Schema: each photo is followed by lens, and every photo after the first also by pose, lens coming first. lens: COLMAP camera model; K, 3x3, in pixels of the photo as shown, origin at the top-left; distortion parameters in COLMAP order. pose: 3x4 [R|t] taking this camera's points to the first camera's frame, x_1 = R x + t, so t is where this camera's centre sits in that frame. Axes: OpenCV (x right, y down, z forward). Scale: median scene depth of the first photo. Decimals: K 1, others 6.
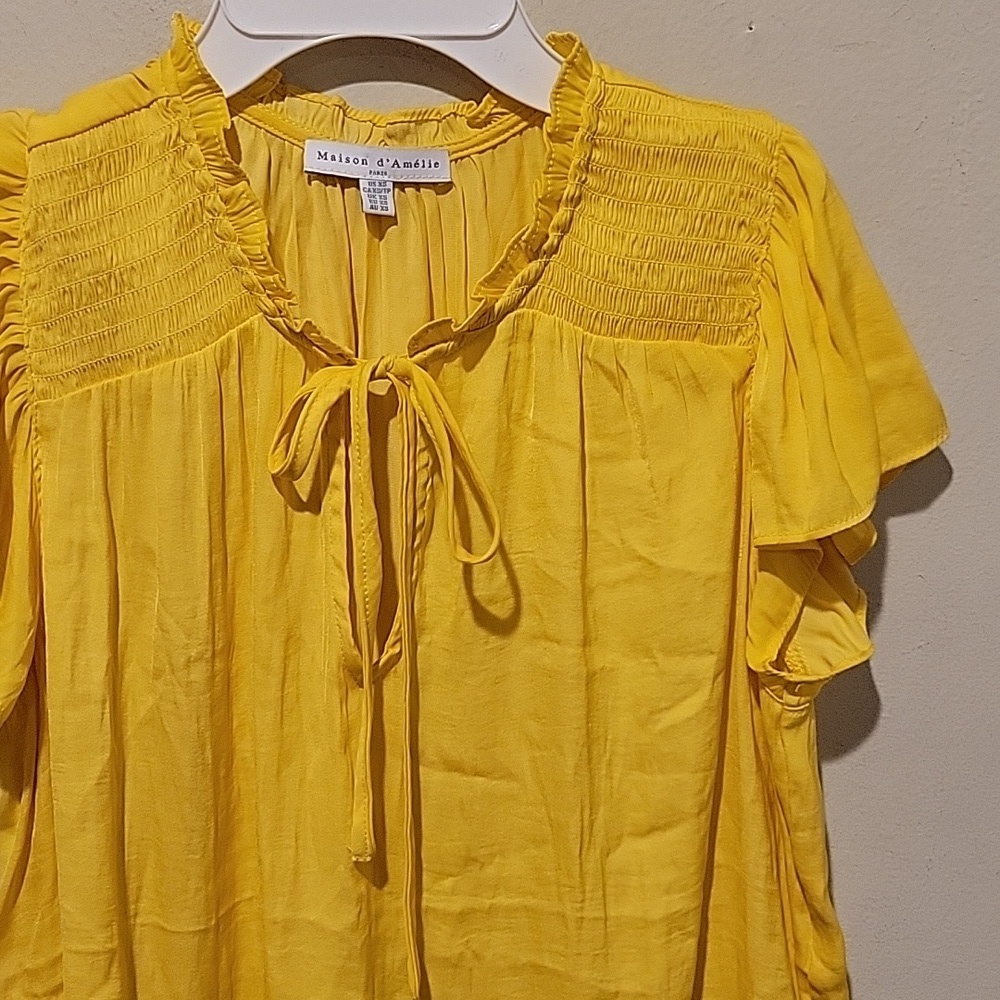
lens RADIAL K [[2092.6, 0, 500.0], [0, 2092.6, 500.0], [0, 0, 1]] dist [0.134161, 0.152397]
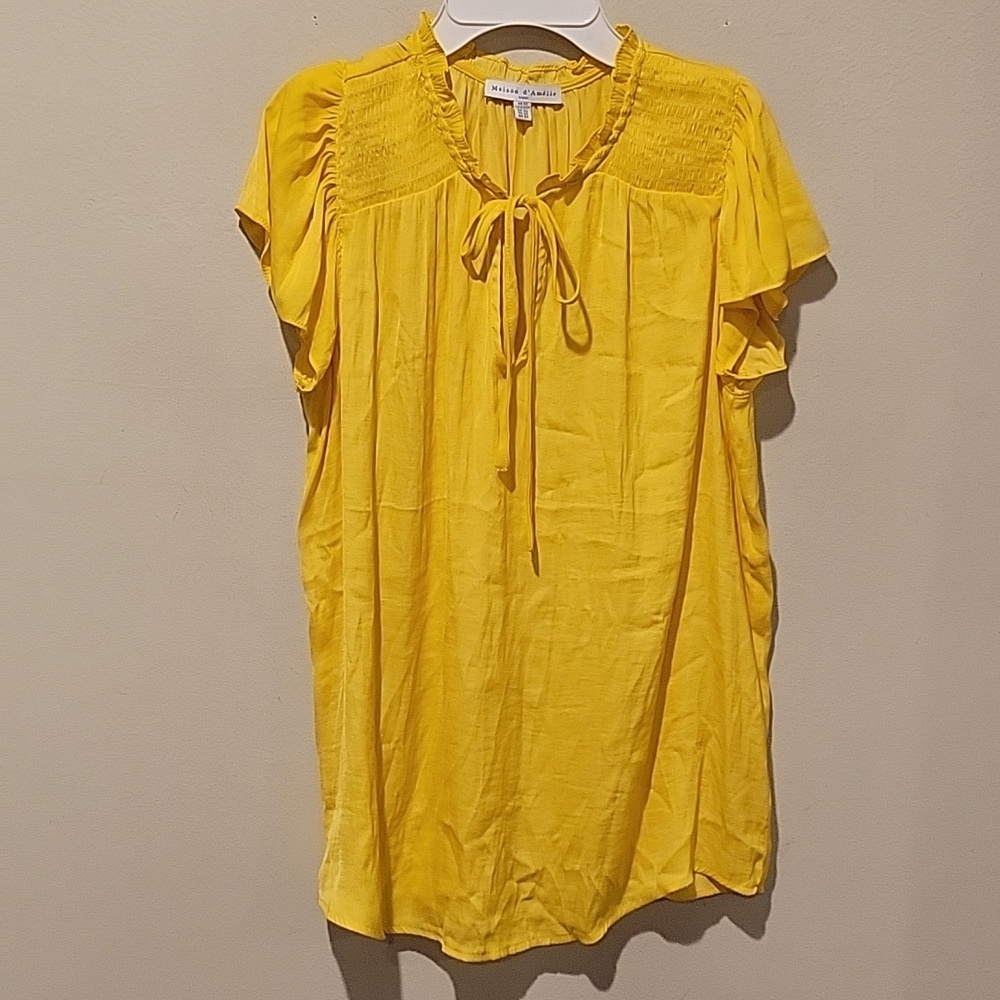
lens RADIAL K [[2092.6, 0, 500.0], [0, 2092.6, 500.0], [0, 0, 1]] dist [0.134161, 0.152397]
pose [[0.997550, 0.032852, -0.061767, 0.048828], [-0.033004, 0.999454, -0.001437, 0.206190], [0.061686, 0.003472, 0.998090, -0.874228]]
